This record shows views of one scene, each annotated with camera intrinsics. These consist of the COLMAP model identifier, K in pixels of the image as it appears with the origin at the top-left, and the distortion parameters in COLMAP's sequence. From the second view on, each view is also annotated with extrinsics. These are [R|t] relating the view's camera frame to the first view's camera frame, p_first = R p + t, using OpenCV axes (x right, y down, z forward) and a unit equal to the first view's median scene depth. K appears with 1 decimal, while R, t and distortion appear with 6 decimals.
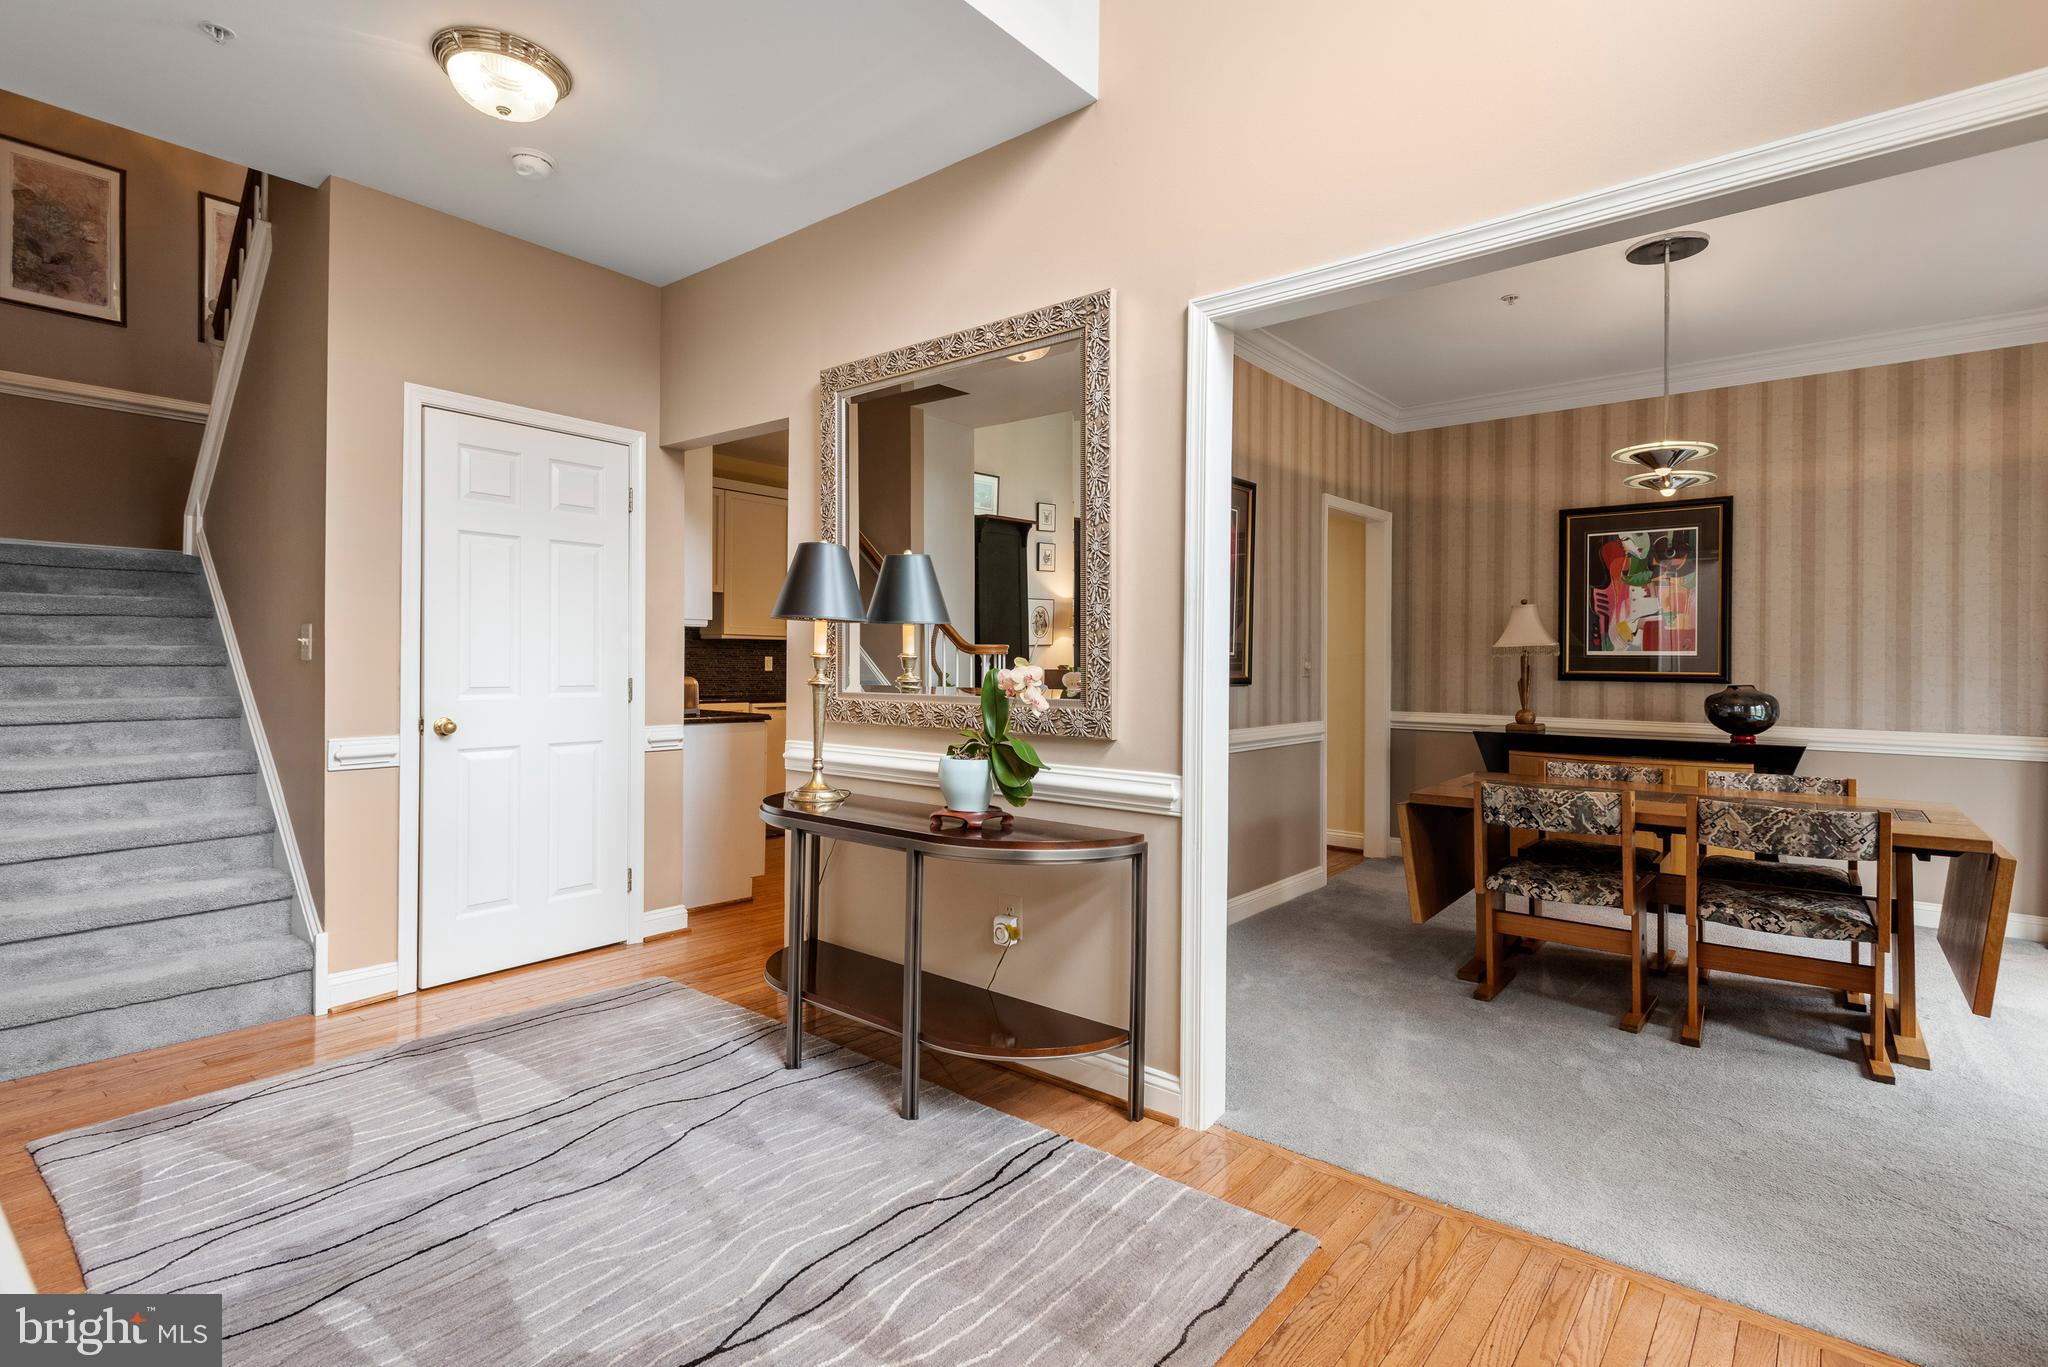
lens RADIAL K [[980.1, 0, 1027.6], [0, 980.1, 669.3], [0, 0, 1]] dist [0.024751, -0.011655]
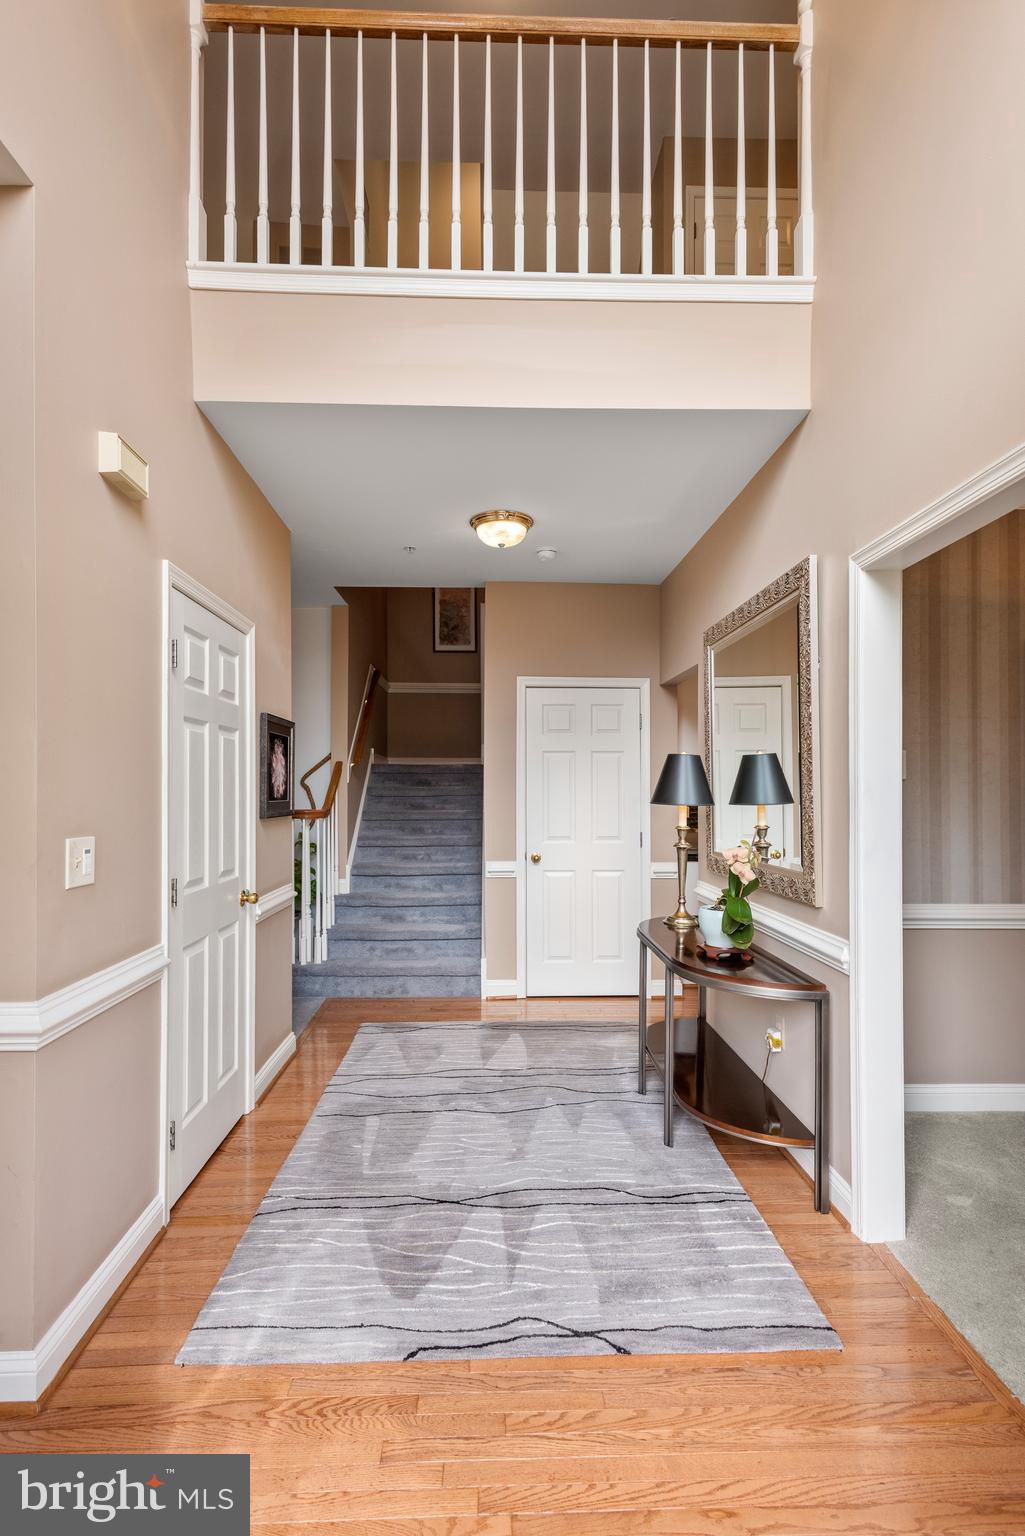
lens RADIAL K [[732.3, 0, 511.8], [0, 732.3, 790.1], [0, 0, 1]] dist [0.003048, 0.000145]
pose [[0.658496, -0.009792, -0.752520, 0.517922], [0.000597, 0.999922, -0.012488, -0.064969], [0.752584, 0.007774, 0.658451, 0.074141]]
